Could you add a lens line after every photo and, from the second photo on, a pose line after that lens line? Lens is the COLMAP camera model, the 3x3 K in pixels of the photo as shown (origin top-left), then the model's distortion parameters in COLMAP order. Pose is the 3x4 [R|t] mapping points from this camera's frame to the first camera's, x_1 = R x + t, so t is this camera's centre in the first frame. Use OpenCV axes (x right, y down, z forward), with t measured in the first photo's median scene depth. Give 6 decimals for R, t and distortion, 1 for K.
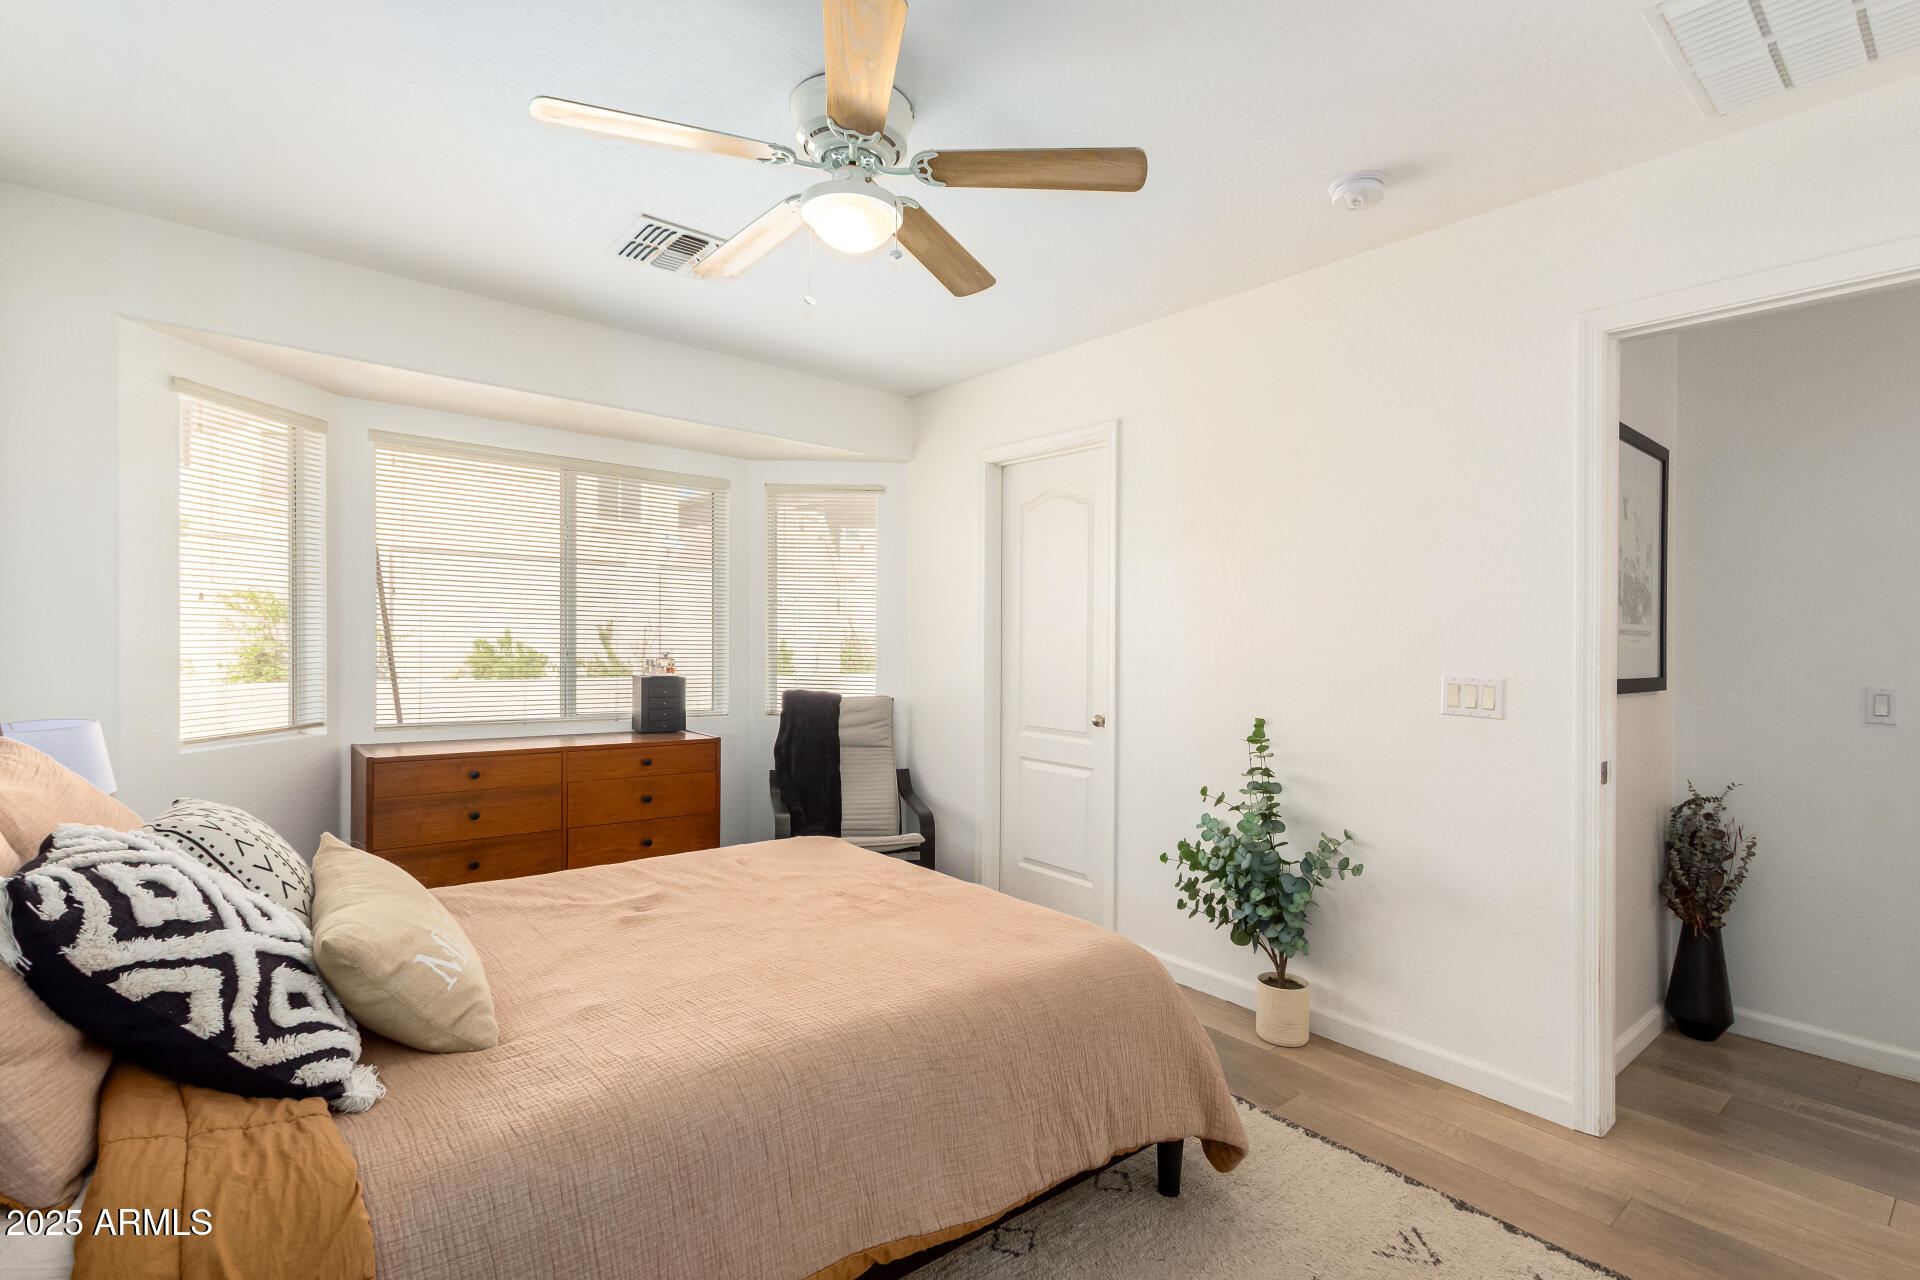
lens RADIAL K [[905.6, 0, 967.7], [0, 905.6, 654.8], [0, 0, 1]] dist [0.001891, 0.000222]
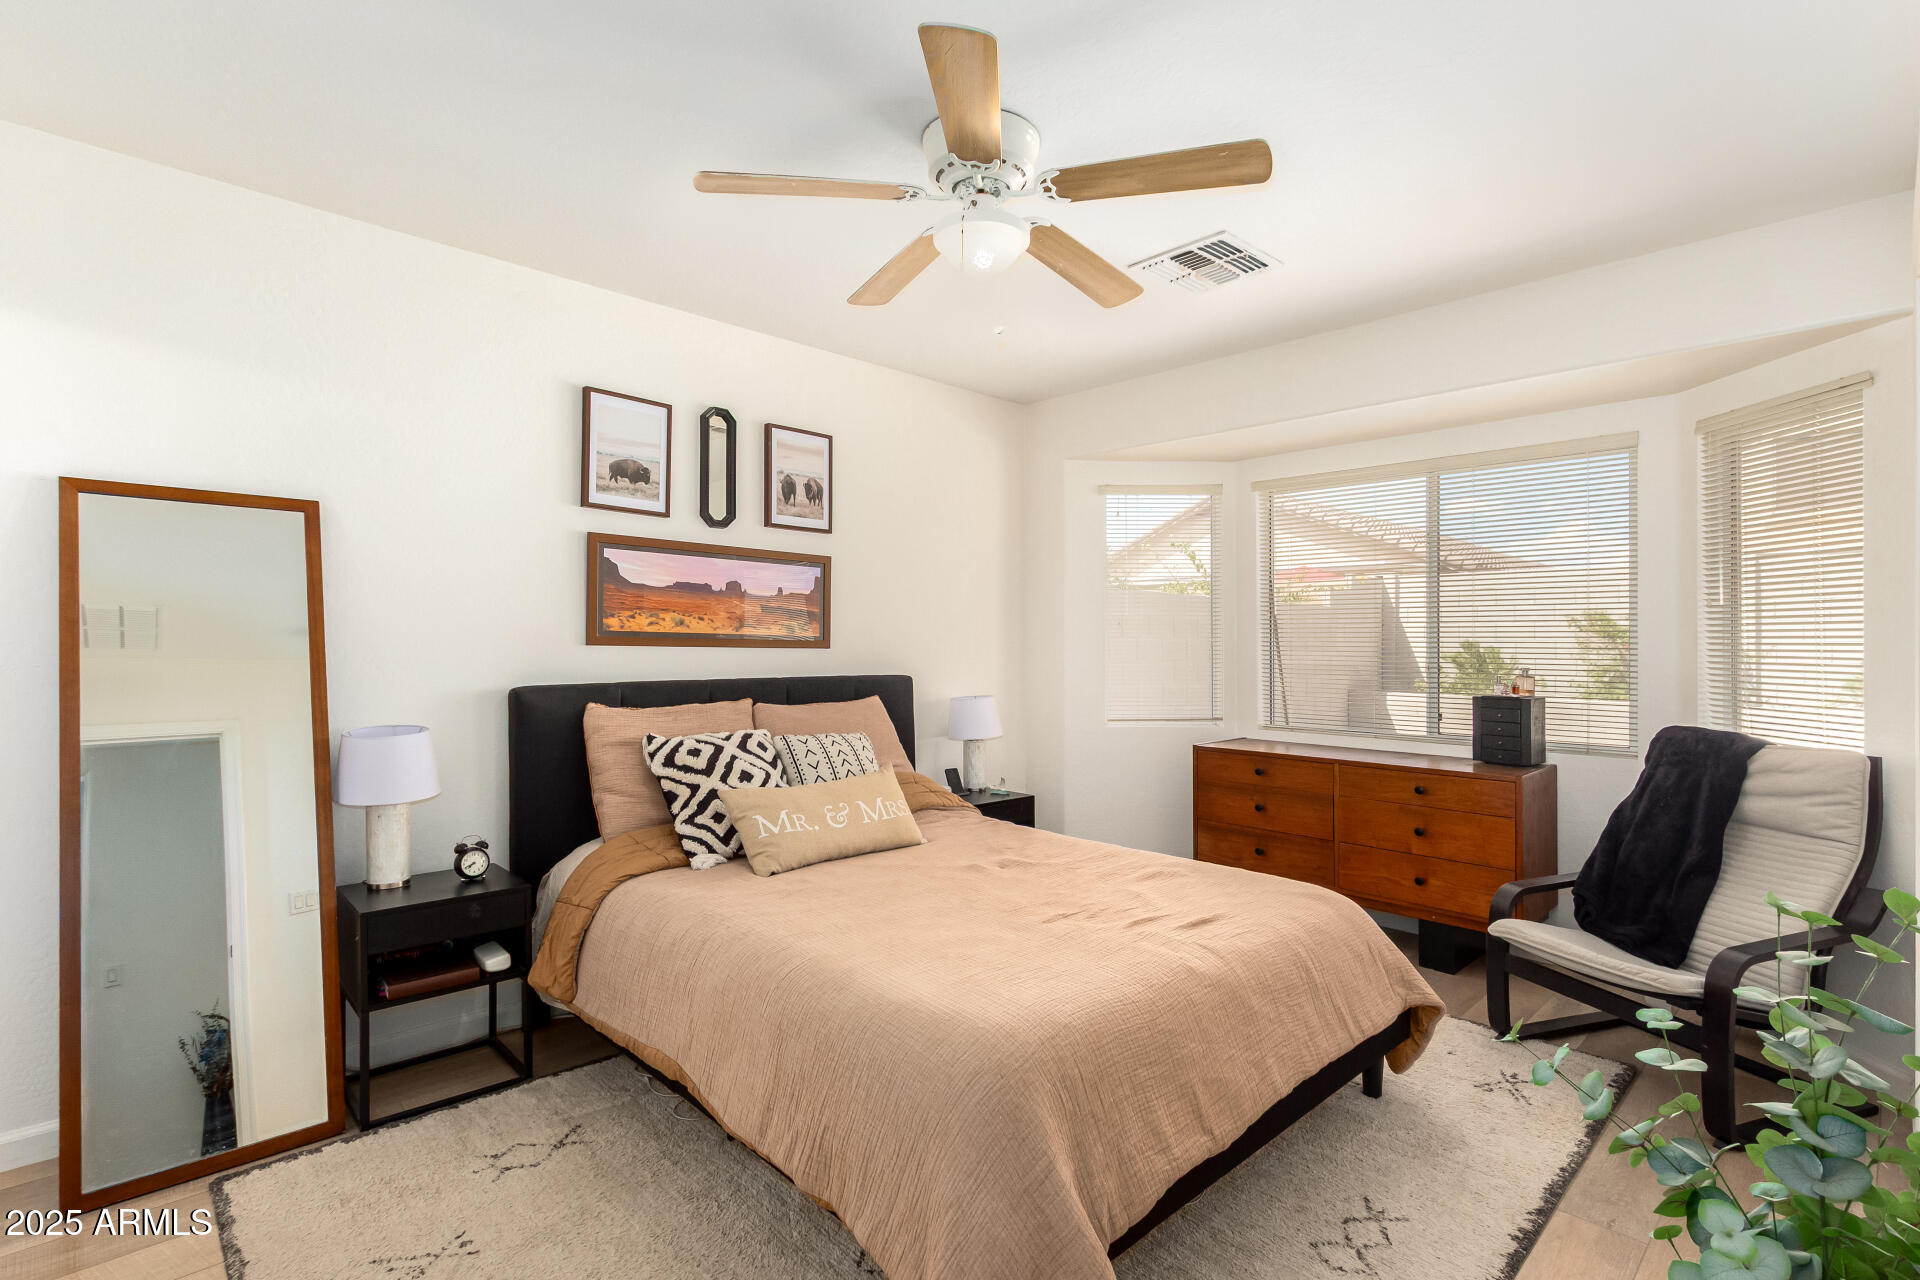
lens RADIAL K [[905.6, 0, 967.7], [0, 905.6, 654.8], [0, 0, 1]] dist [0.001891, 0.000222]
pose [[0.077298, -0.005163, -0.996995, 0.462795], [-0.018129, 0.999814, -0.006583, 0.000313], [0.996843, 0.018584, 0.077190, 0.452825]]
